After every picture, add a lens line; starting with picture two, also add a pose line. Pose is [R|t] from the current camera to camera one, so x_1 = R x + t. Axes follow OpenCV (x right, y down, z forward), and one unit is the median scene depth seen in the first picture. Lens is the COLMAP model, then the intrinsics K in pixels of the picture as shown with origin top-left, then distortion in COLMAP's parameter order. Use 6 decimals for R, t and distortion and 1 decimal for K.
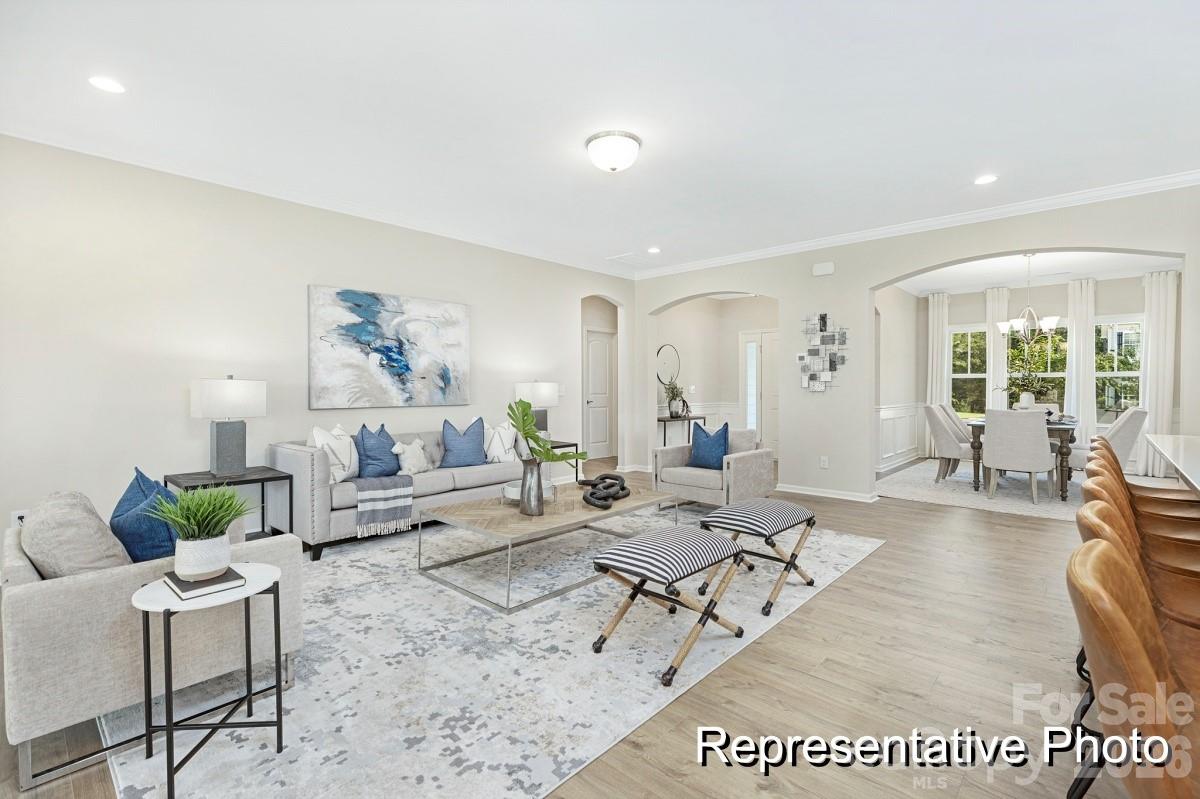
lens RADIAL K [[543.8, 0, 601.1], [0, 543.8, 391.5], [0, 0, 1]] dist [0.008081, -0.000152]
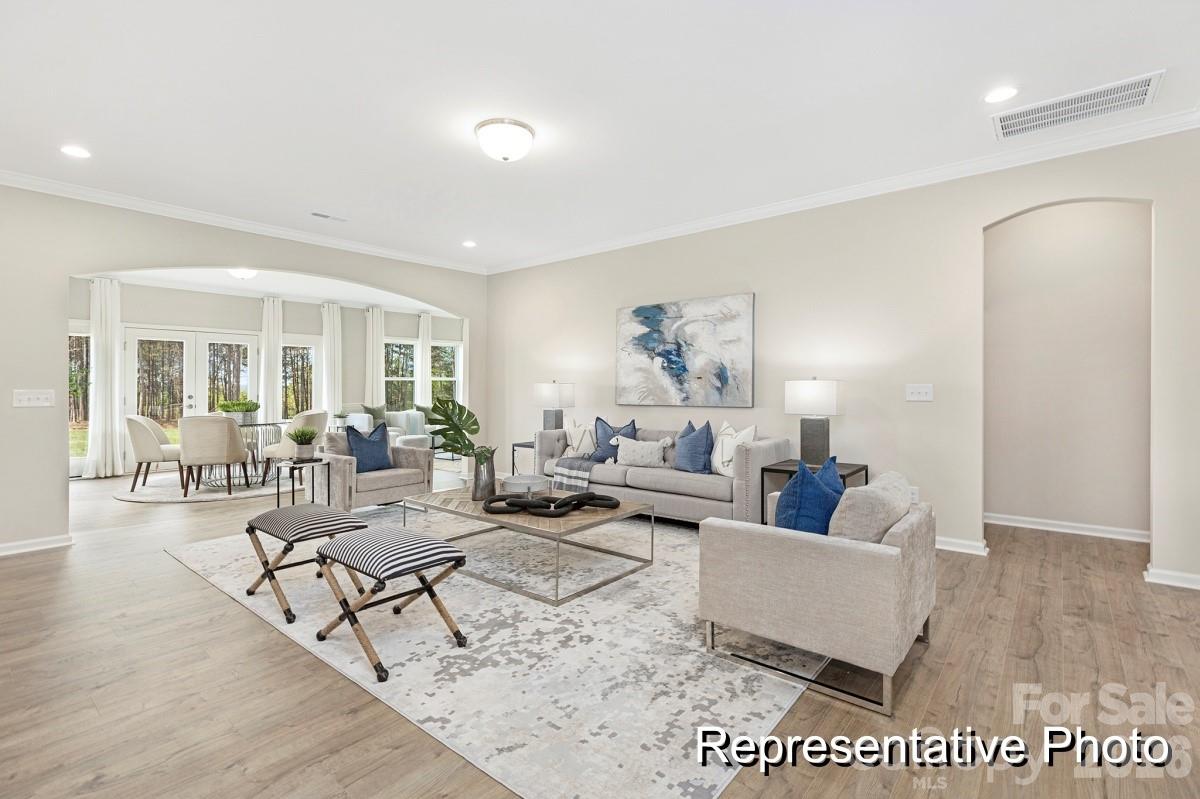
lens RADIAL K [[549.3, 0, 591.4], [0, 549.3, 386.3], [0, 0, 1]] dist [0.002576, 0.000023]
pose [[0.040485, -0.001962, -0.999178, 0.703656], [-0.003376, 0.999992, -0.002100, -0.007355], [0.999174, 0.003458, 0.040478, 0.800826]]
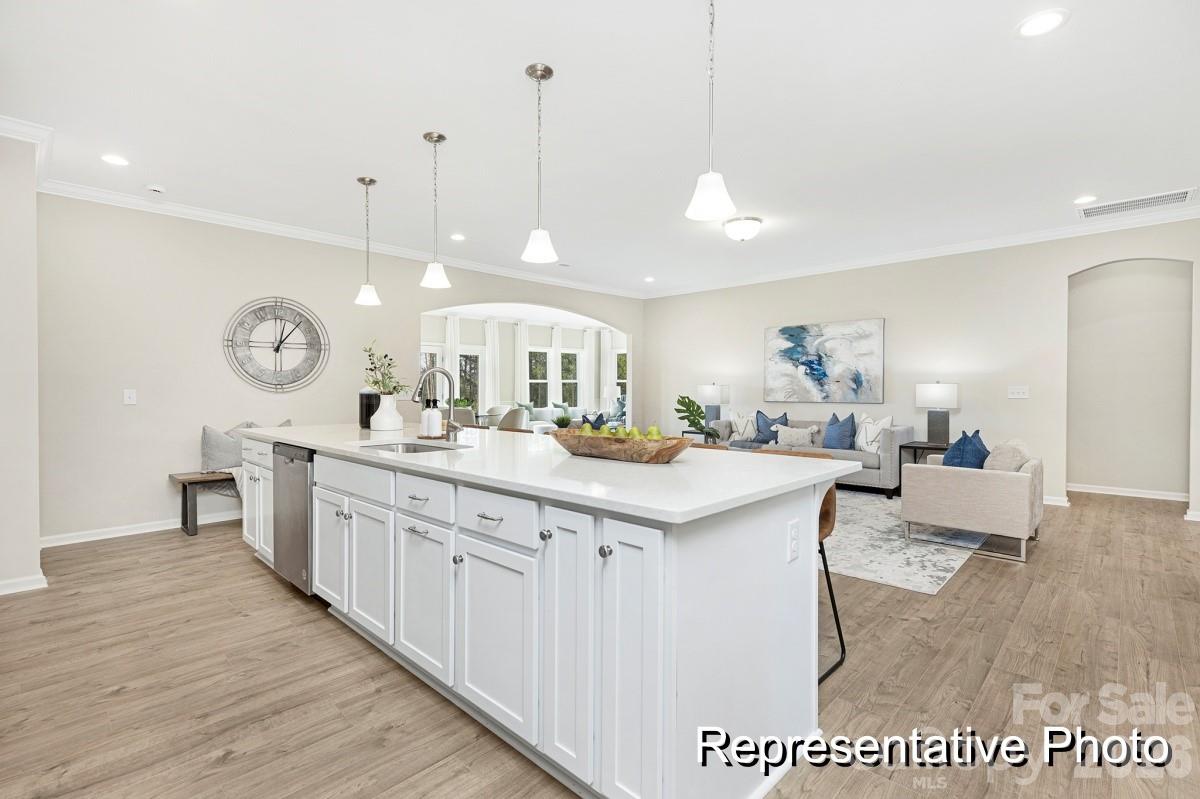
lens RADIAL K [[543.8, 0, 601.1], [0, 543.8, 391.5], [0, 0, 1]] dist [0.008081, -0.000152]
pose [[-0.022917, 0.005176, -0.999724, 1.066957], [-0.005761, 0.999969, 0.005309, -0.004550], [0.999721, 0.005882, -0.022886, 0.476593]]
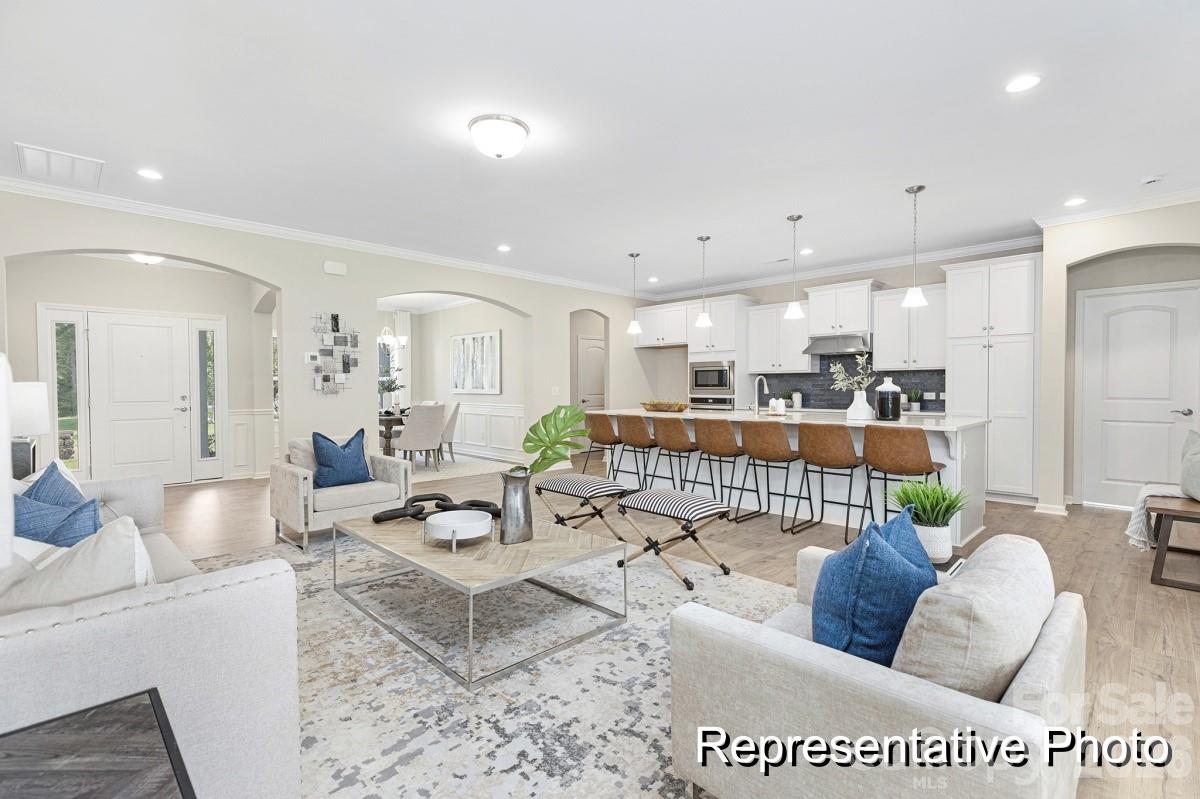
lens RADIAL K [[550.2, 0, 600.0], [0, 550.2, 399.5], [0, 0, 1]] dist [-0.001263, -0.000486]
pose [[0.040894, -0.023450, 0.998888, -0.653799], [0.013331, 0.999648, 0.022922, -0.006430], [-0.999075, 0.012379, 0.041192, 0.569701]]
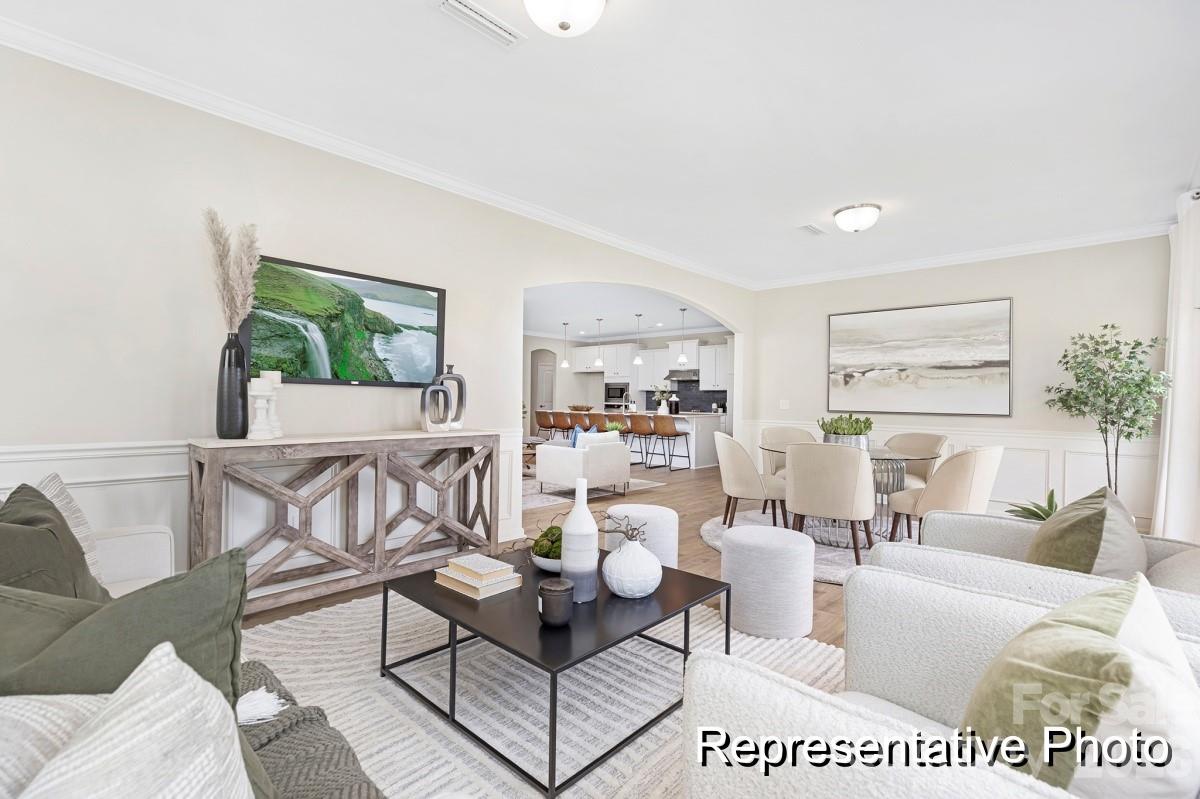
lens RADIAL K [[543.8, 0, 601.1], [0, 543.8, 391.5], [0, 0, 1]] dist [0.008081, -0.000152]
pose [[0.004999, 0.011821, 0.999918, -1.703606], [-0.005590, 0.999915, -0.011793, -0.000542], [-0.999972, -0.005531, 0.005065, 0.363608]]
